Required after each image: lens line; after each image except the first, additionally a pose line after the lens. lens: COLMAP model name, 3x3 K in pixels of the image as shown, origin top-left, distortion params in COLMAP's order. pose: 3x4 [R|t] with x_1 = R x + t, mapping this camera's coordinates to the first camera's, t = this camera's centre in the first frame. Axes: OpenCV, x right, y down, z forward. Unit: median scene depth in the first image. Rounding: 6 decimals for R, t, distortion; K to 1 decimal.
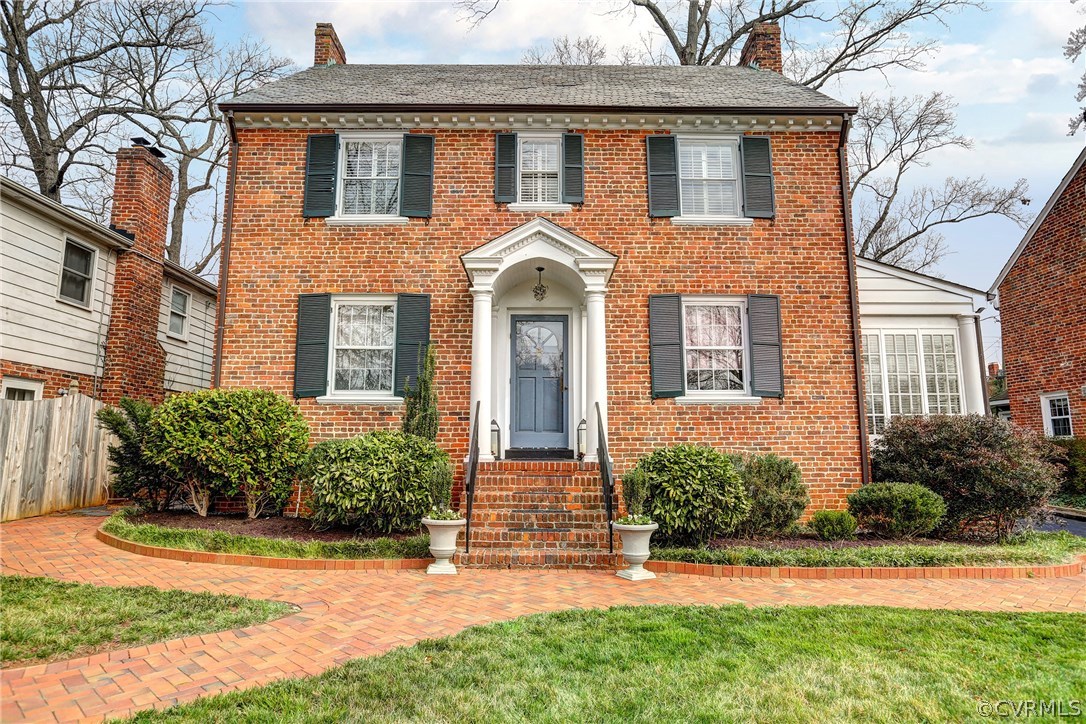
lens RADIAL K [[674.8, 0, 544.7], [0, 674.8, 357.5], [0, 0, 1]] dist [-0.002157, -0.000061]
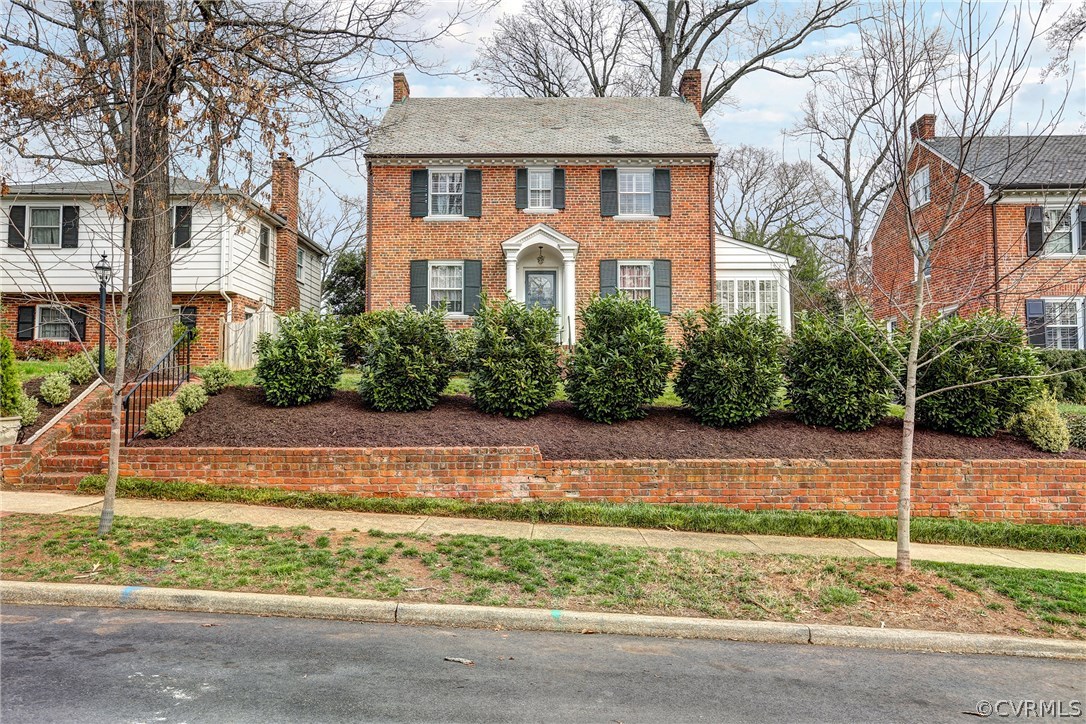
lens RADIAL K [[794.4, 0, 545.1], [0, 794.4, 357.5], [0, 0, 1]] dist [-0.000260, -0.012282]
pose [[0.999954, -0.002315, -0.009297, 0.023117], [0.003067, 0.996652, 0.081700, -0.004129], [0.009077, -0.081724, 0.996614, -1.152407]]
